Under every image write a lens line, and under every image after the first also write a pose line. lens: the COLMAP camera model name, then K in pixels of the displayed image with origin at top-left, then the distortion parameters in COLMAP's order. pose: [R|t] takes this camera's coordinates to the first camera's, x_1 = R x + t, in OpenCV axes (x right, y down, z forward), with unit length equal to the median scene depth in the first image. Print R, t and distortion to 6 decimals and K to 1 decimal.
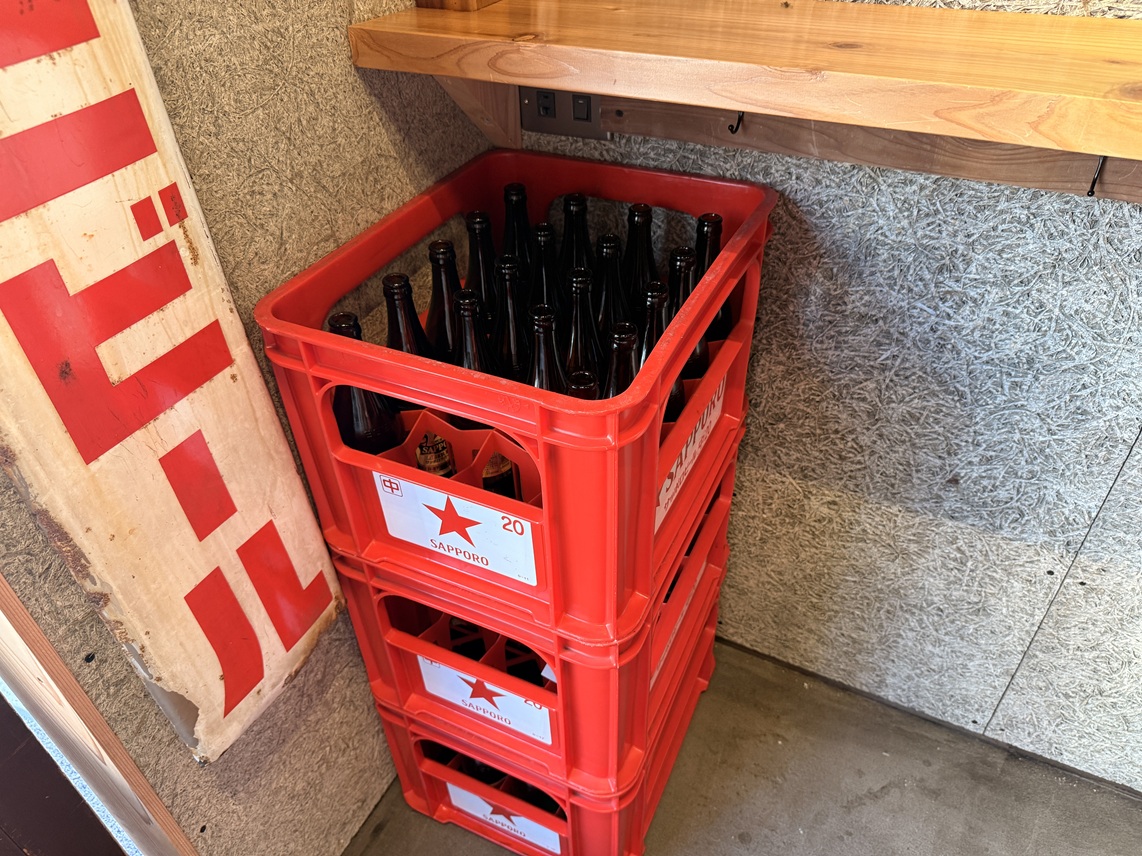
lens RADIAL K [[800.8, 0, 572.6], [0, 800.8, 431.4], [0, 0, 1]] dist [-0.020713, -0.021148]
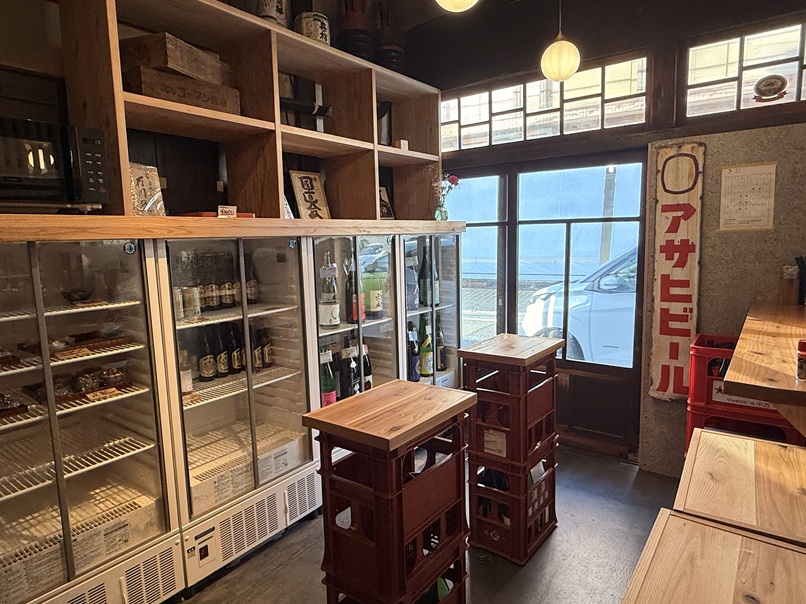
lens RADIAL K [[497.3, 0, 402.5], [0, 497.3, 302.1], [0, 0, 1]] dist [0.002601, 0.000388]
pose [[-0.197748, 0.152476, -0.968322, 4.232409], [-0.591841, 0.768890, 0.241936, 0.105399], [0.781422, 0.620935, -0.061805, -0.769254]]
